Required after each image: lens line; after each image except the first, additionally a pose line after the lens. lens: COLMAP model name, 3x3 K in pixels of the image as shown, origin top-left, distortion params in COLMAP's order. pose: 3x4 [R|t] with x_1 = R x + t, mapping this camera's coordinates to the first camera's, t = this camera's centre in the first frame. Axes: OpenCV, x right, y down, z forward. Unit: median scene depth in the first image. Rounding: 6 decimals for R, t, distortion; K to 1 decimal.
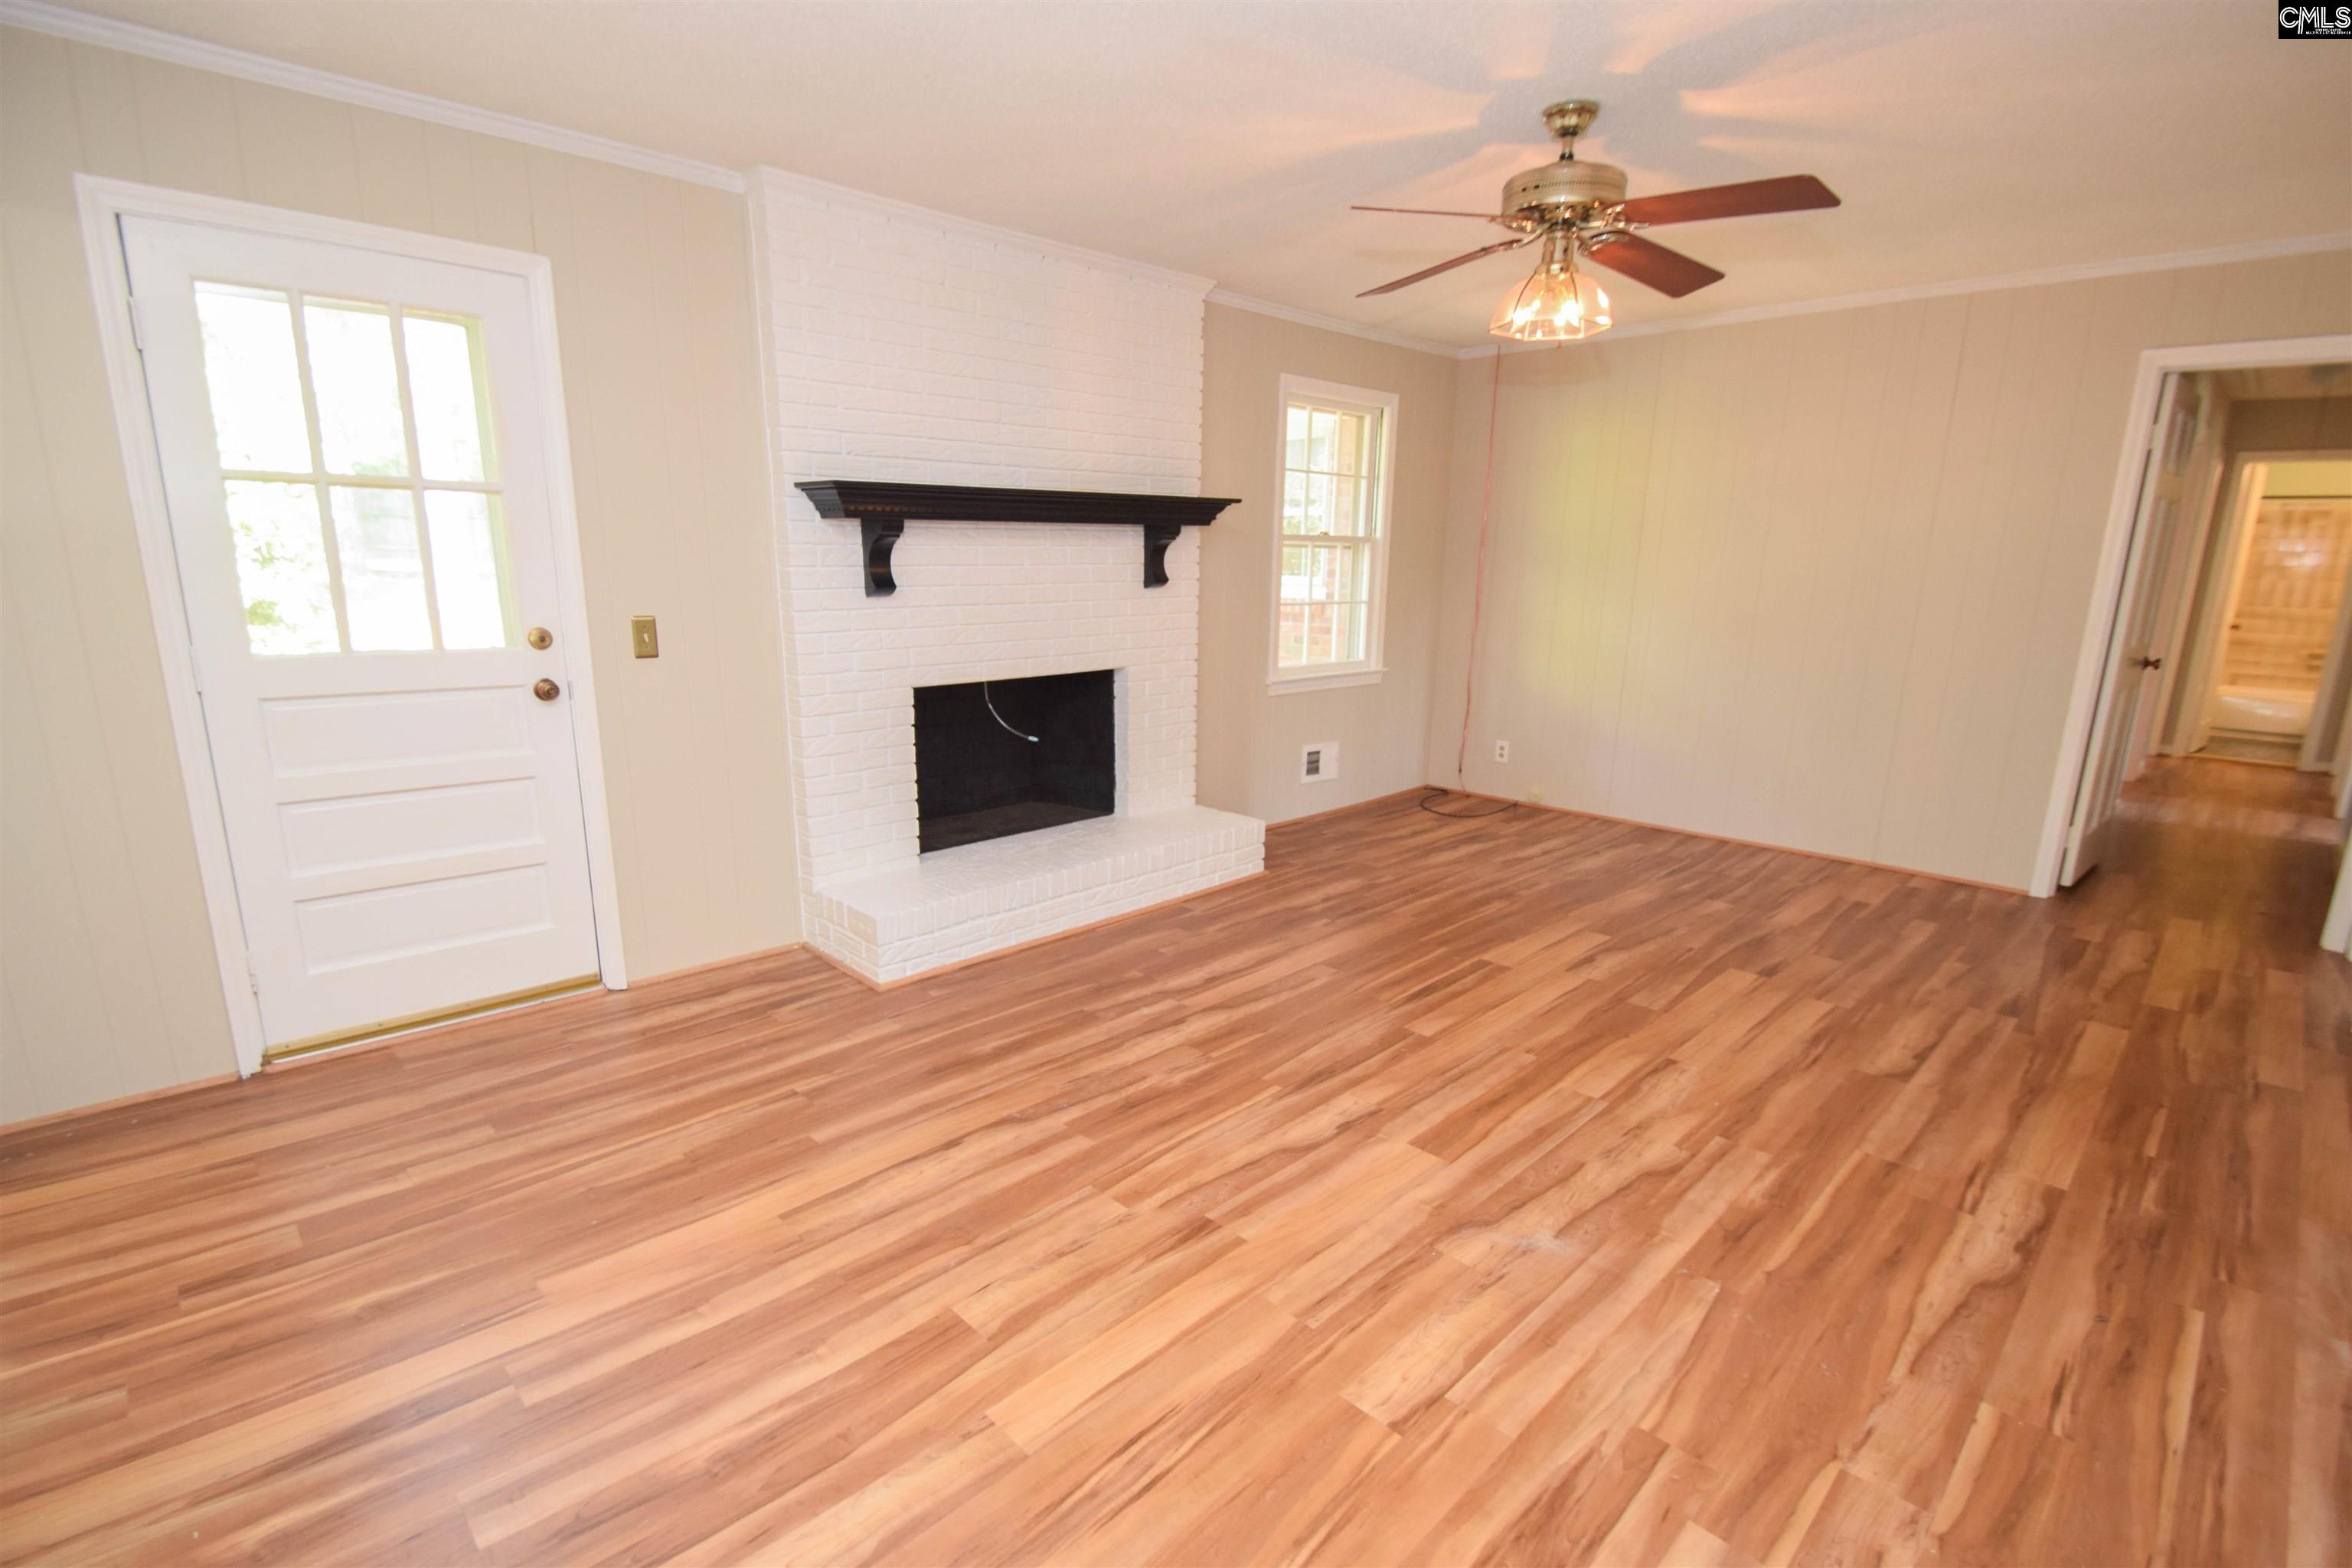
lens RADIAL K [[1027.0, 0, 1158.8], [0, 1027.0, 804.7], [0, 0, 1]] dist [0.001103, -0.000278]
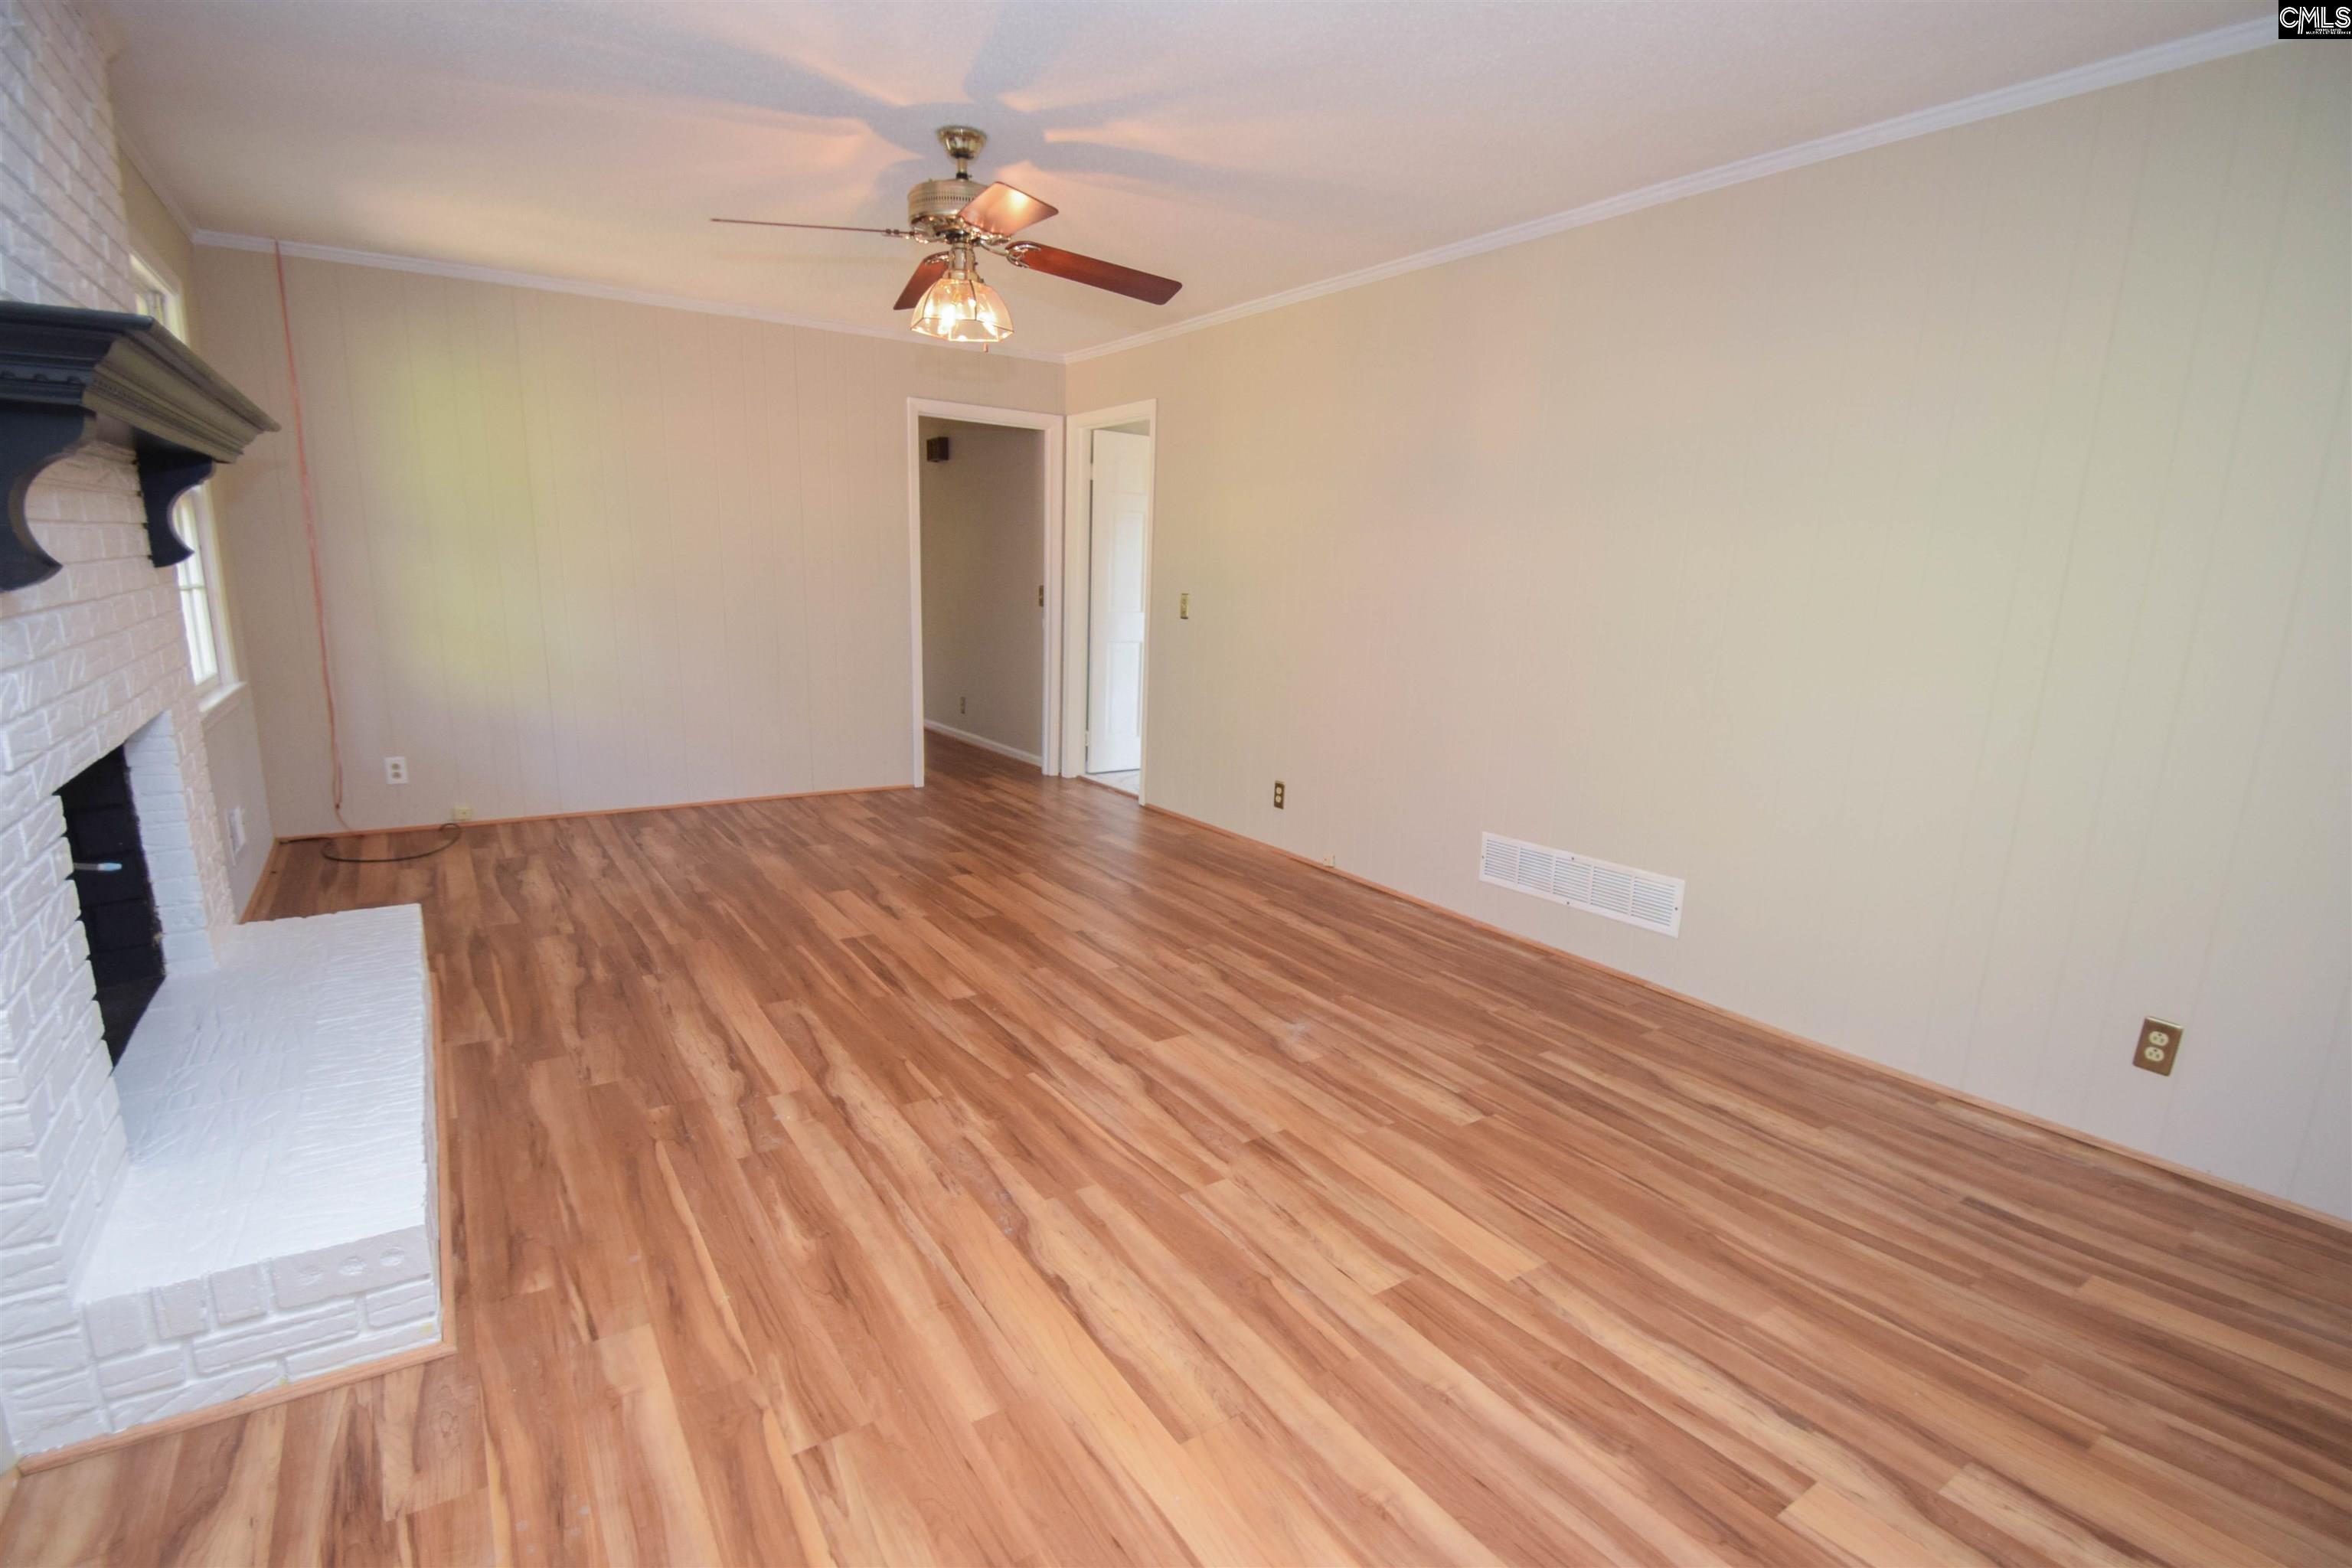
lens RADIAL K [[1027.0, 0, 1158.8], [0, 1027.0, 804.7], [0, 0, 1]] dist [0.001103, -0.000278]
pose [[0.245430, -0.220976, 0.943893, -0.751622], [0.199707, 0.964313, 0.173830, -0.125807], [-0.948621, 0.145839, 0.280801, 0.586621]]
